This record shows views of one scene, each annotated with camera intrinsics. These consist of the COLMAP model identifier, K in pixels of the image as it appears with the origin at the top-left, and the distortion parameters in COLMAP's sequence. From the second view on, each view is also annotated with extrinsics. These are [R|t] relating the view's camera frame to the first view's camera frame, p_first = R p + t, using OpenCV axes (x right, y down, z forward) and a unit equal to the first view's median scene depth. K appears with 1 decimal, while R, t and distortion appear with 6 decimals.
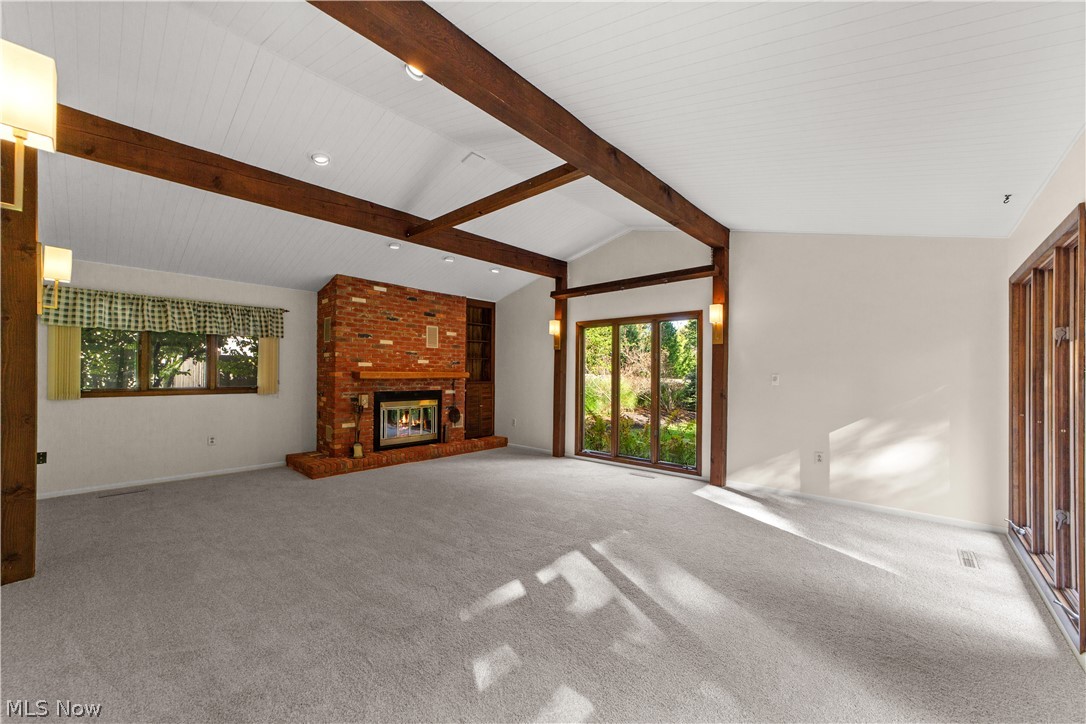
lens RADIAL K [[419.9, 0, 539.0], [0, 419.9, 374.2], [0, 0, 1]] dist [-0.019579, 0.009433]
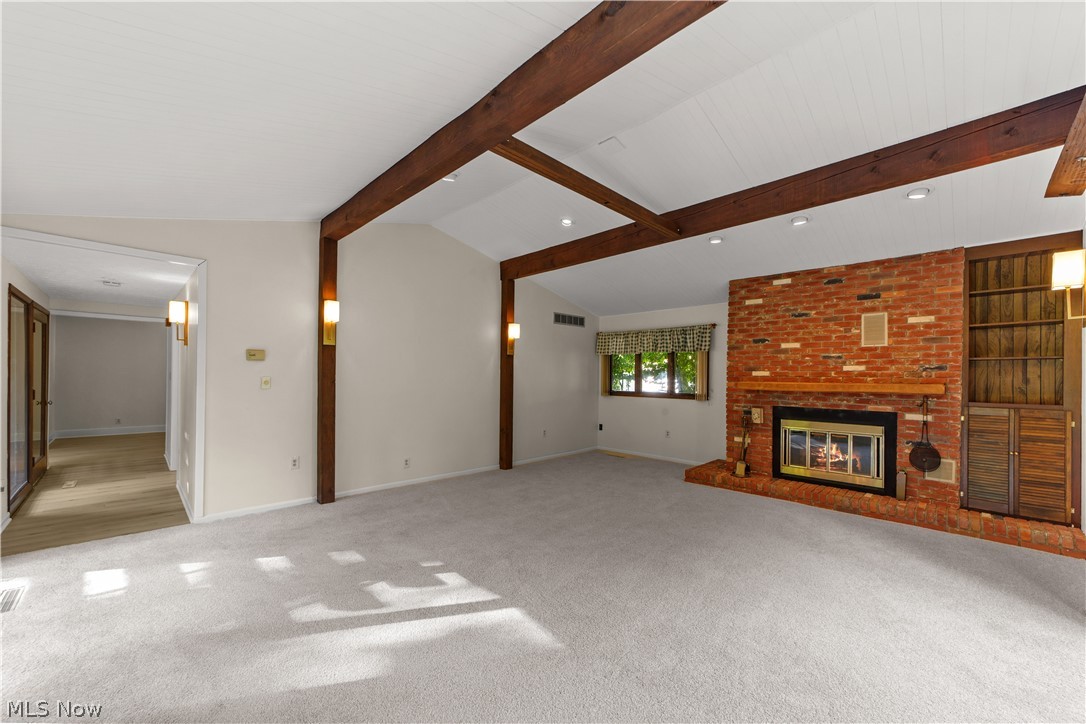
lens RADIAL K [[419.9, 0, 539.0], [0, 419.9, 374.2], [0, 0, 1]] dist [-0.019579, 0.009433]
pose [[-0.056225, -0.012751, -0.998337, 0.442265], [-0.013972, 0.999831, -0.011983, -0.004731], [0.998320, 0.013275, -0.056394, 0.539140]]
